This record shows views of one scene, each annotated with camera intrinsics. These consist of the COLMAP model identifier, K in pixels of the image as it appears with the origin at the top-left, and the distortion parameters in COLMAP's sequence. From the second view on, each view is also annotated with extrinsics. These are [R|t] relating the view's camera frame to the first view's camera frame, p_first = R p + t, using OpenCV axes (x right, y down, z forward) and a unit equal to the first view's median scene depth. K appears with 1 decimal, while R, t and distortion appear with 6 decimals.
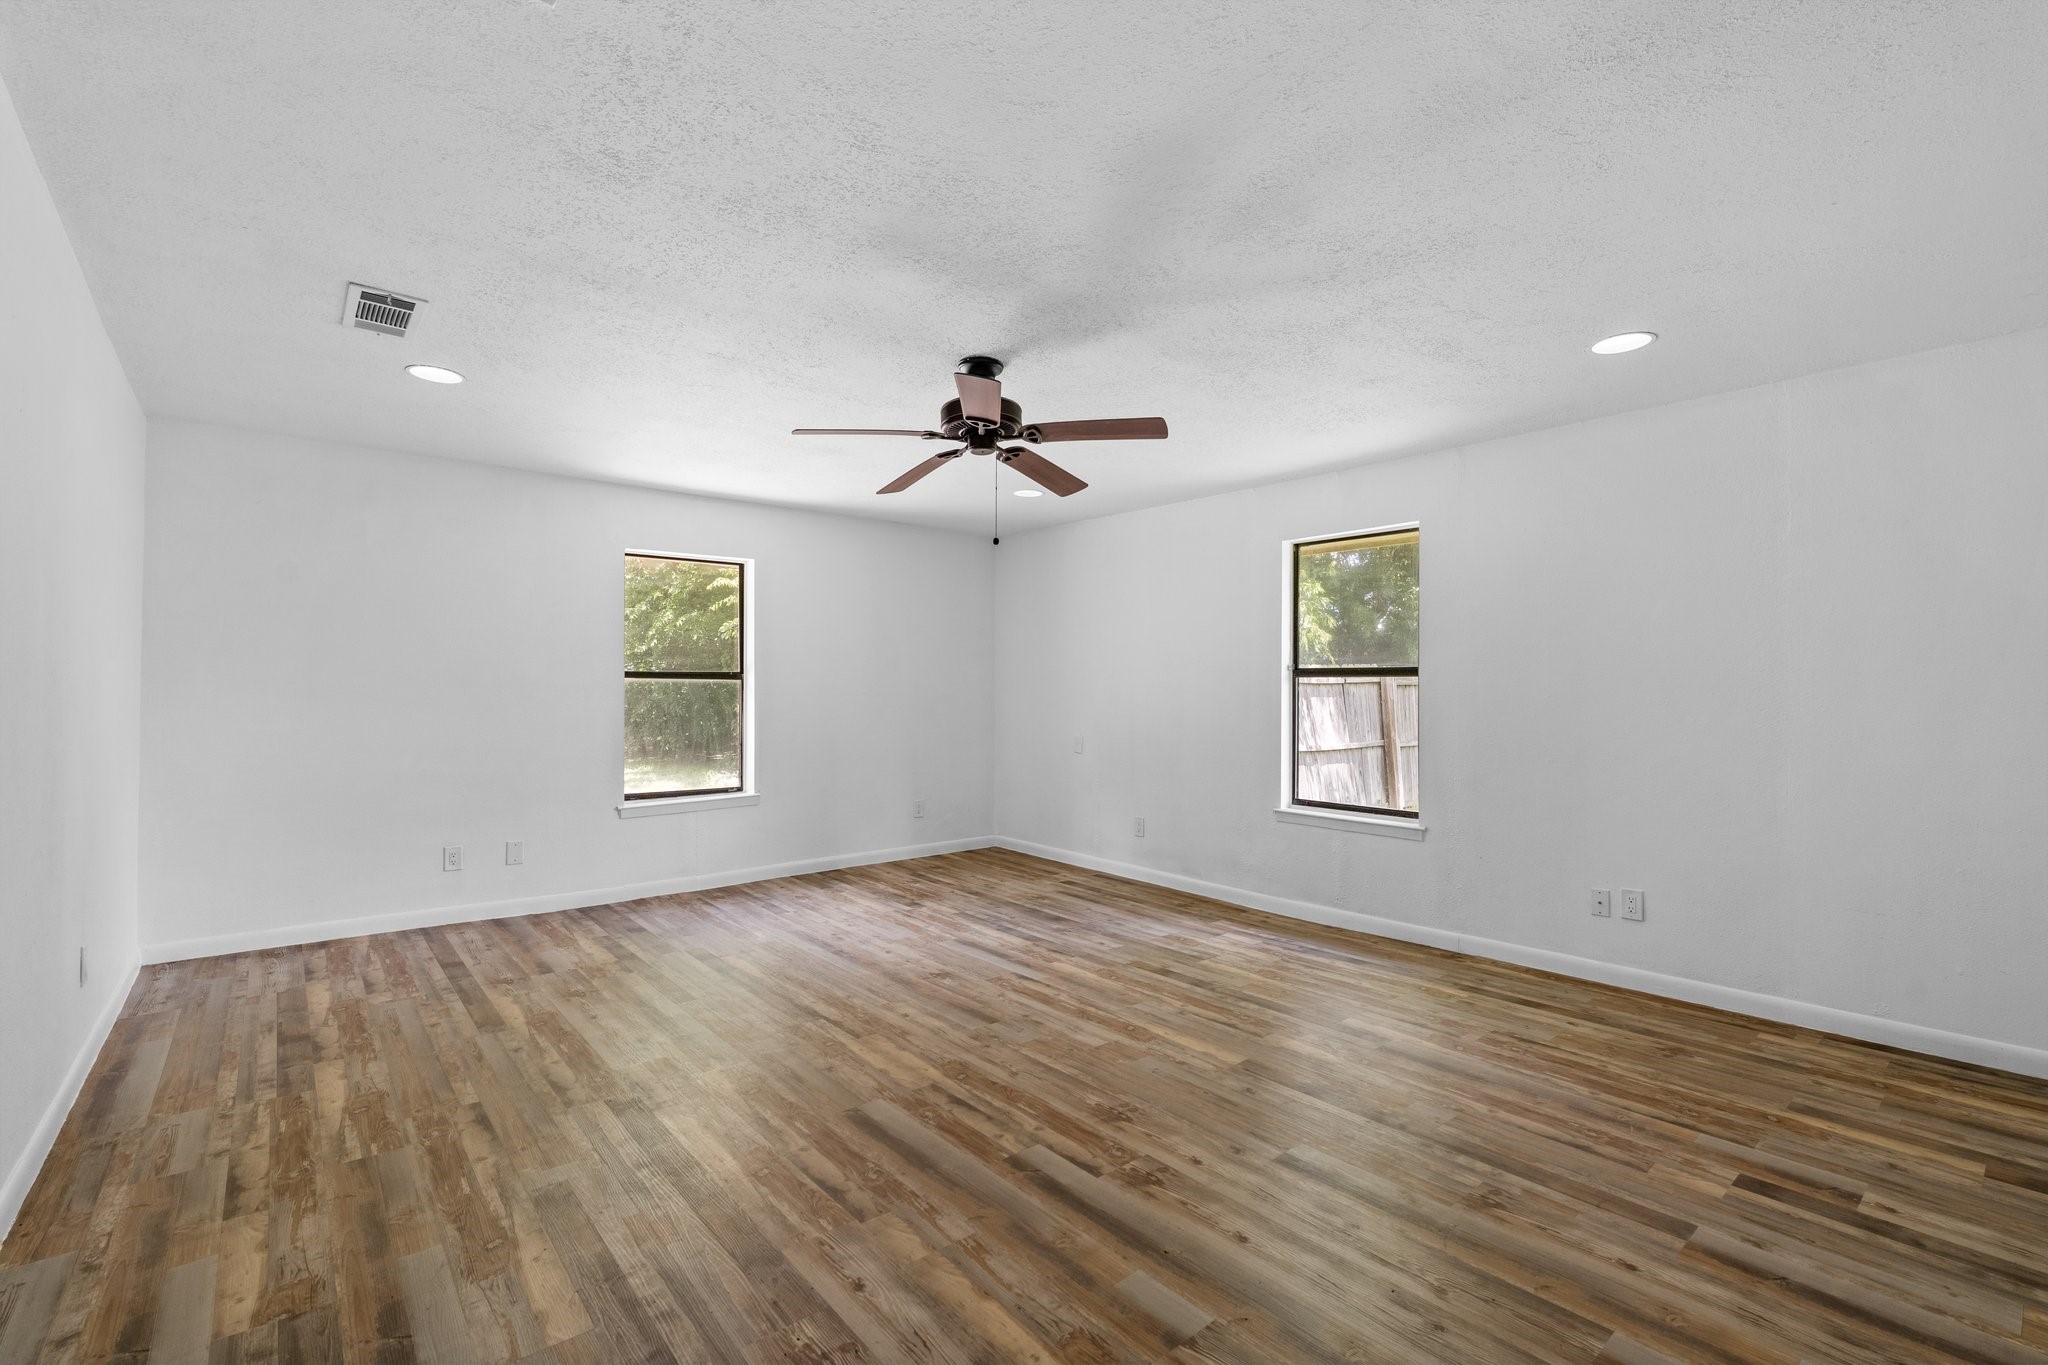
lens RADIAL K [[892.0, 0, 1024.4], [0, 892.0, 686.8], [0, 0, 1]] dist [-0.003314, 0.000278]
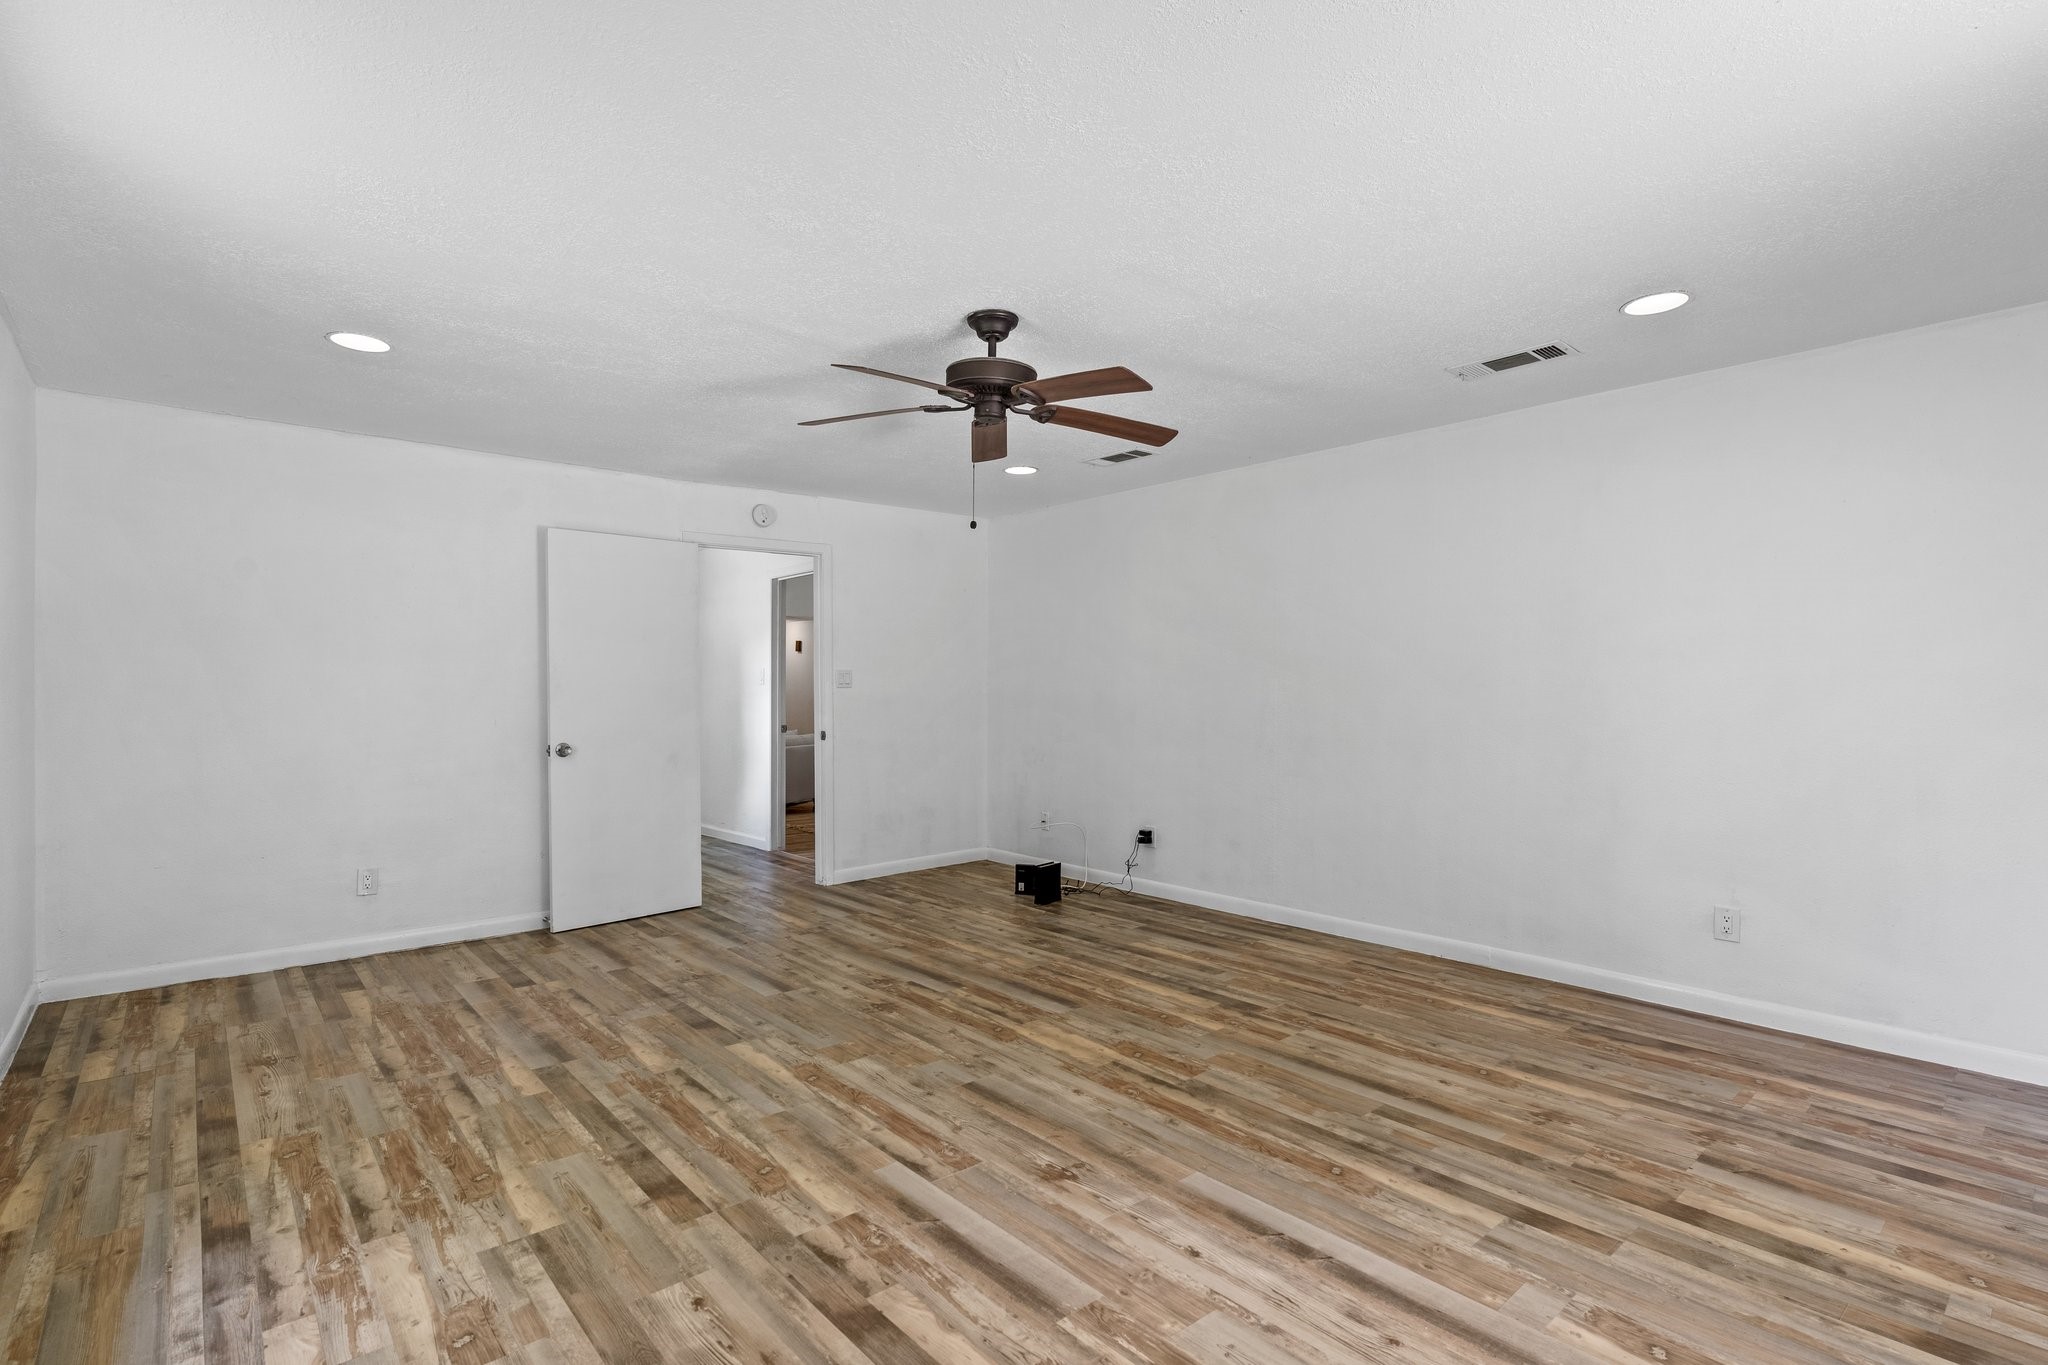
lens RADIAL K [[976.9, 0, 1024.0], [0, 976.9, 682.5], [0, 0, 1]] dist [-0.000125, 0.000011]
pose [[-0.999915, -0.005710, -0.011706, -0.073820], [-0.005382, 0.999598, -0.027828, 0.021487], [0.011860, -0.027763, -0.999544, 1.955675]]
